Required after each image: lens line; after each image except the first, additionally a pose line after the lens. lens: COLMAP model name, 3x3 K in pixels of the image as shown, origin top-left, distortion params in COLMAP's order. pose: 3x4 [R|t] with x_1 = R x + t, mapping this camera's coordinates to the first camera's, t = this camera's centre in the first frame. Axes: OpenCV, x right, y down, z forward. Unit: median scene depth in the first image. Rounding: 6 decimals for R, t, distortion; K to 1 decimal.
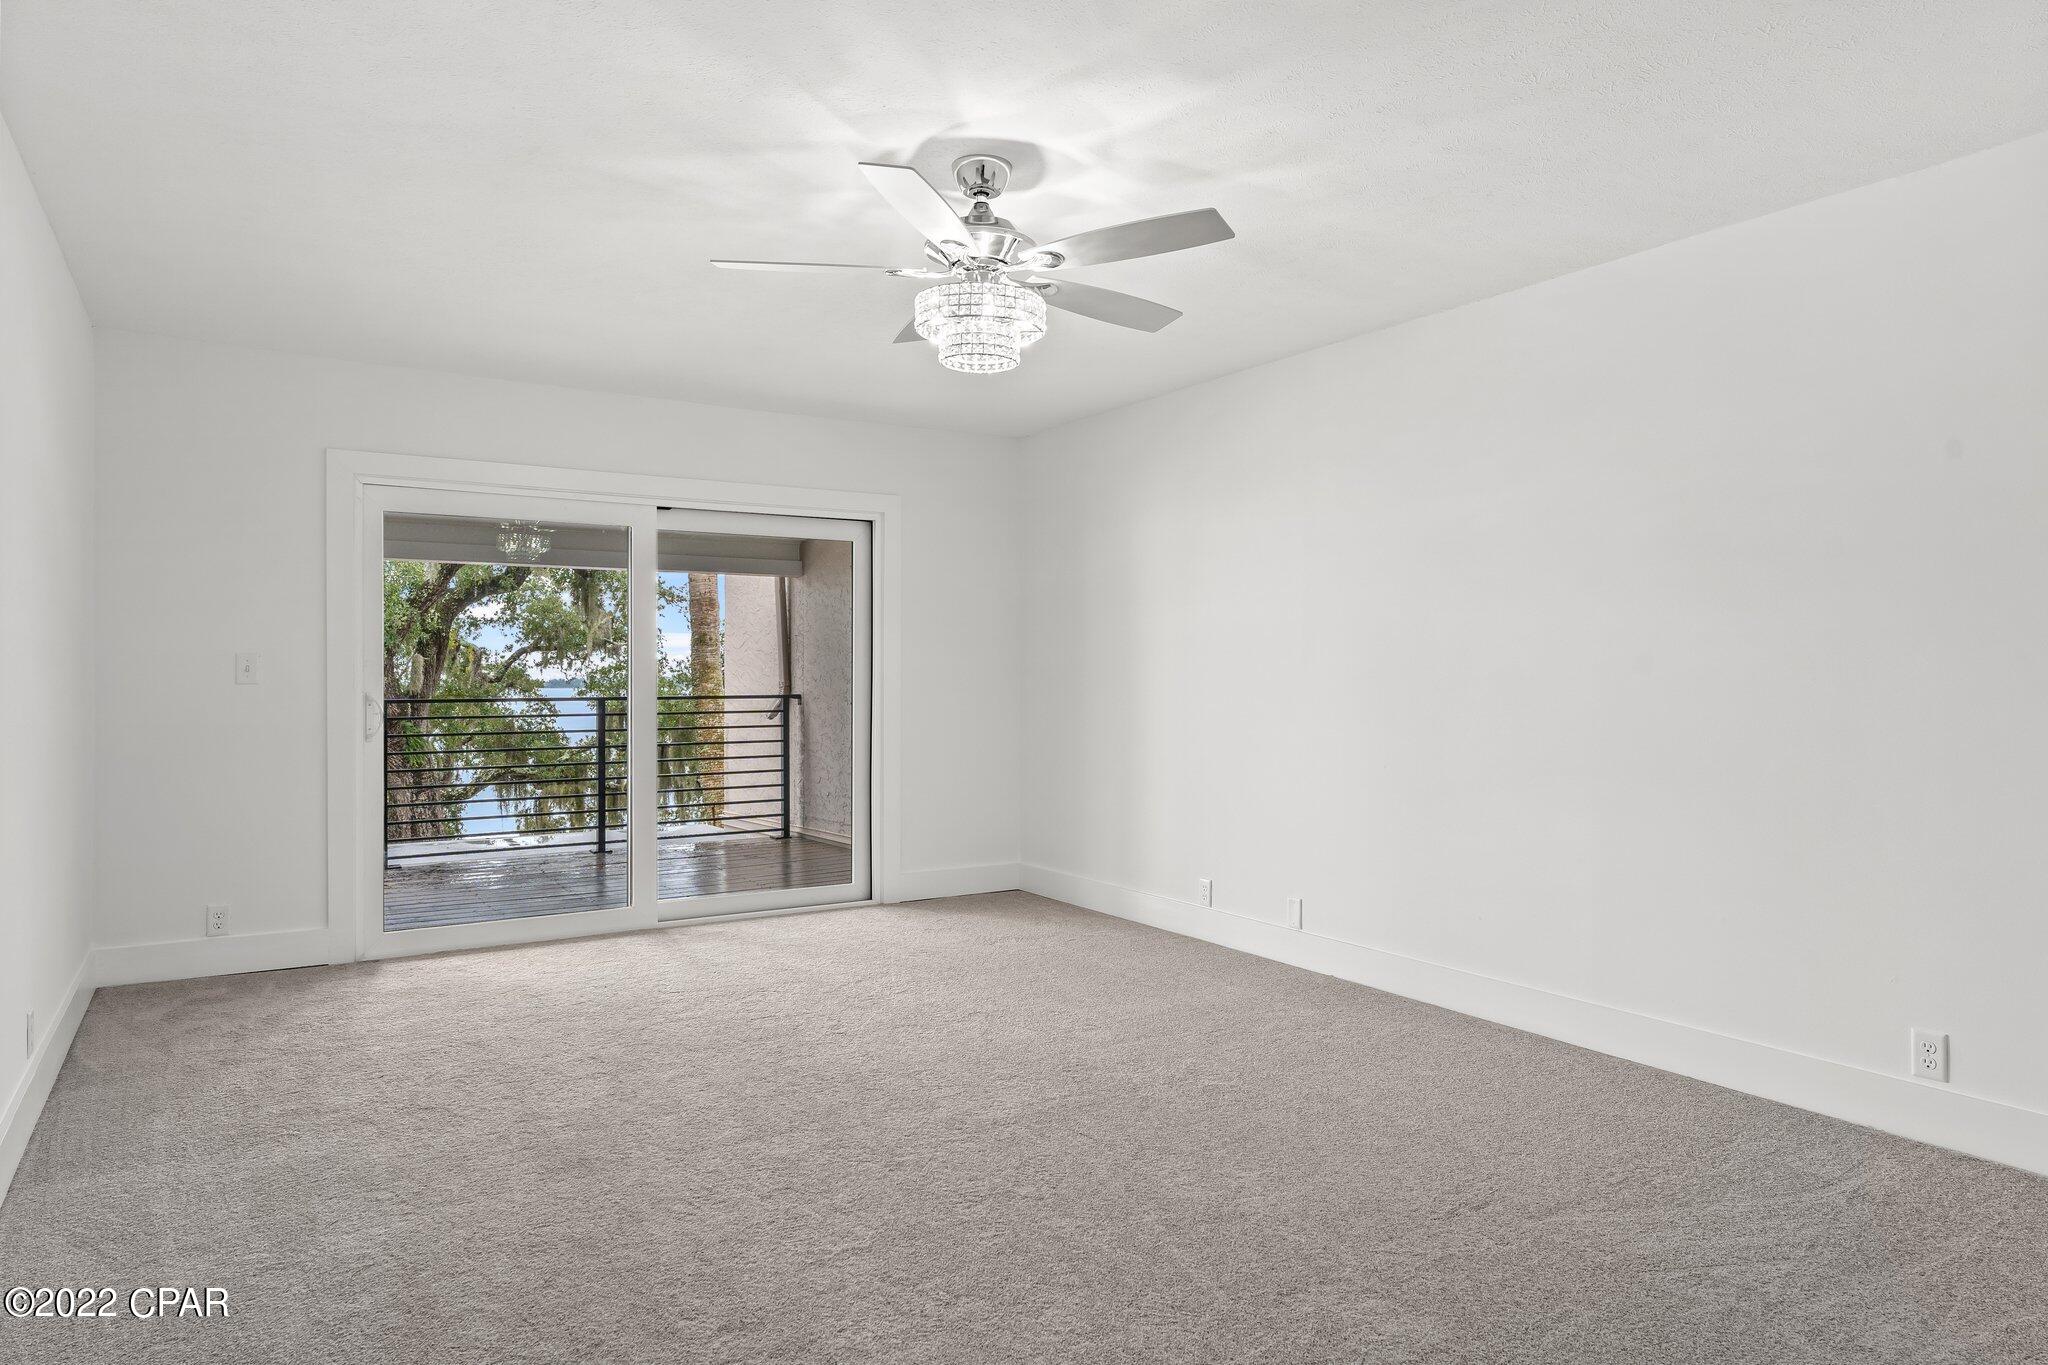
lens RADIAL K [[1249.6, 0, 1020.6], [0, 1249.6, 677.6], [0, 0, 1]] dist [0.004491, -0.004670]
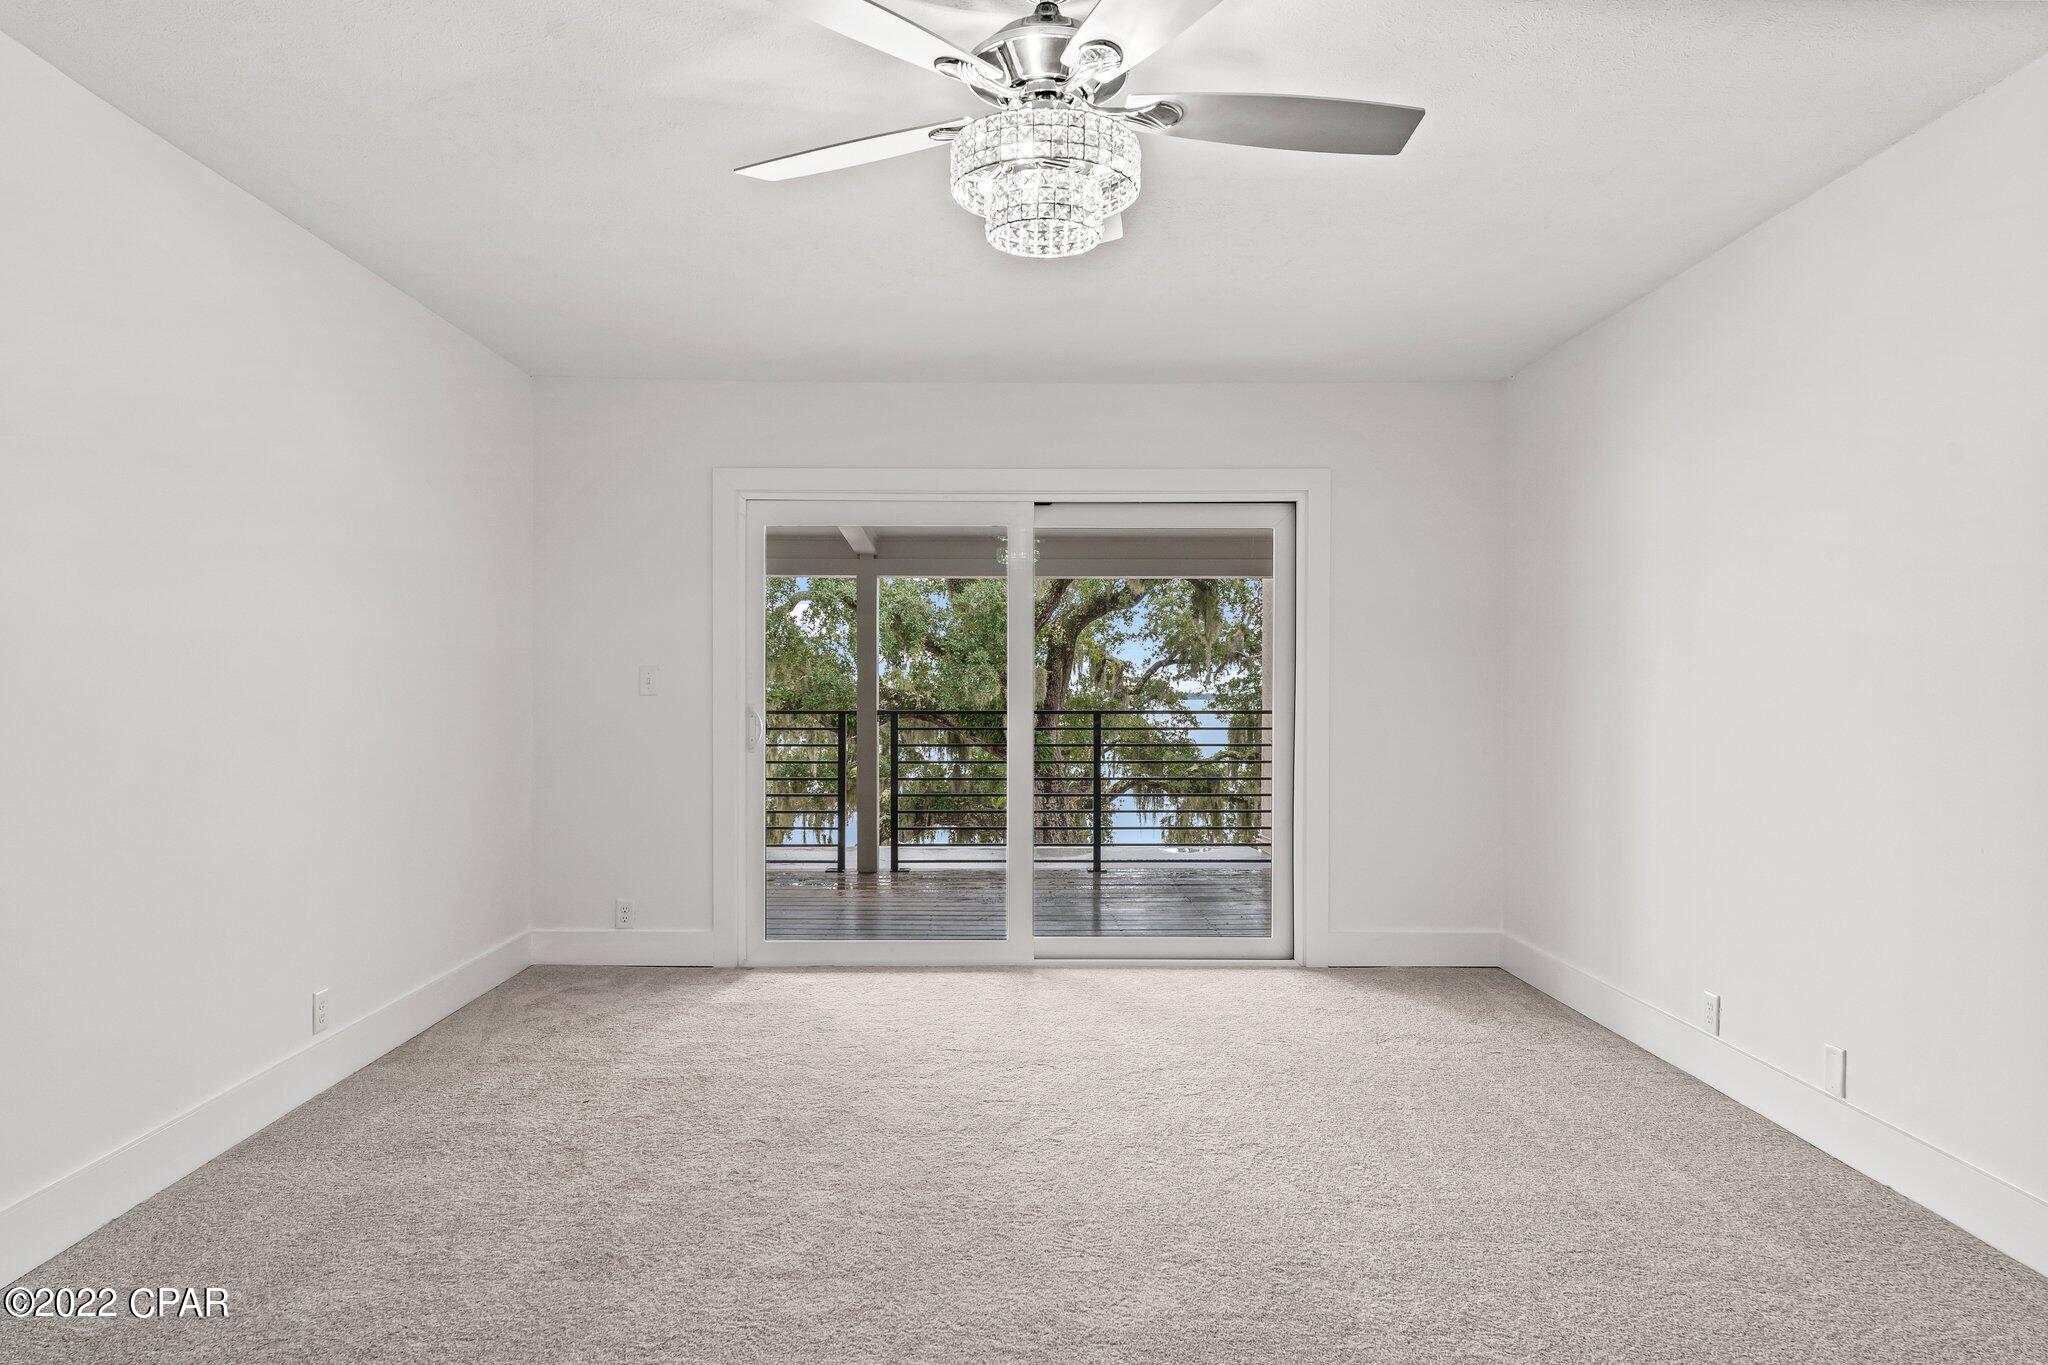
lens RADIAL K [[1249.6, 0, 1007.9], [0, 1249.6, 691.9], [0, 0, 1]] dist [0.004491, -0.004670]
pose [[0.850301, 0.004552, -0.526277, 0.113080], [-0.004076, 0.999990, 0.002064, -0.000570], [0.526281, 0.000390, 0.850310, 0.143865]]
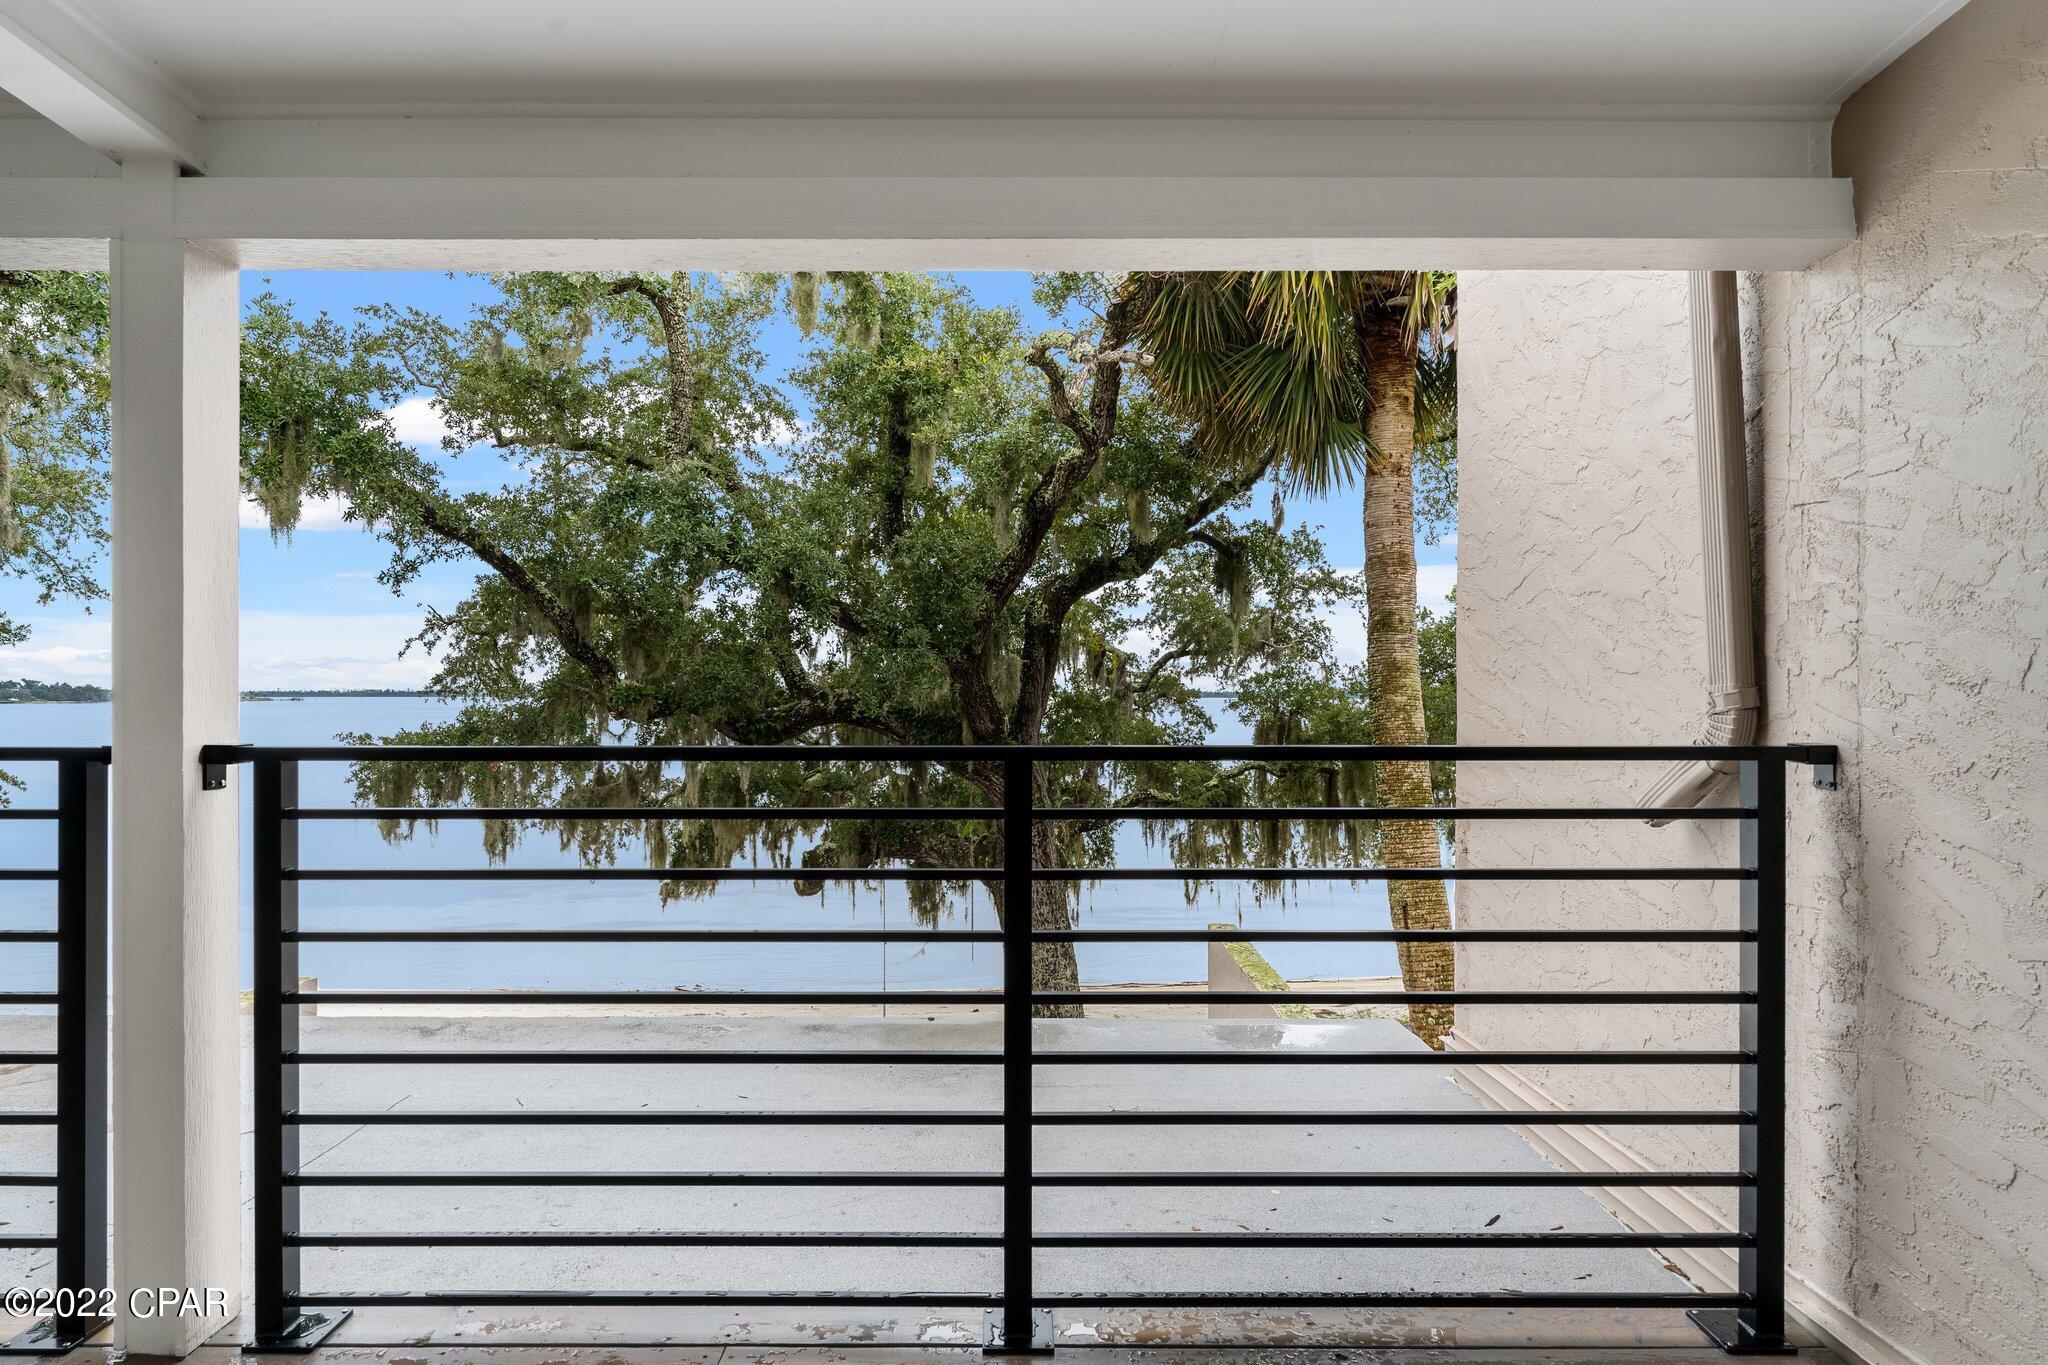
lens RADIAL K [[1122.4, 0, 1023.0], [0, 1122.4, 690.2], [0, 0, 1]] dist [-0.001664, -0.000775]
pose [[0.849875, 0.004274, -0.526967, -0.212301], [-0.003972, 0.999991, 0.001705, 0.003439], [0.526969, 0.000644, 0.849884, 0.803209]]
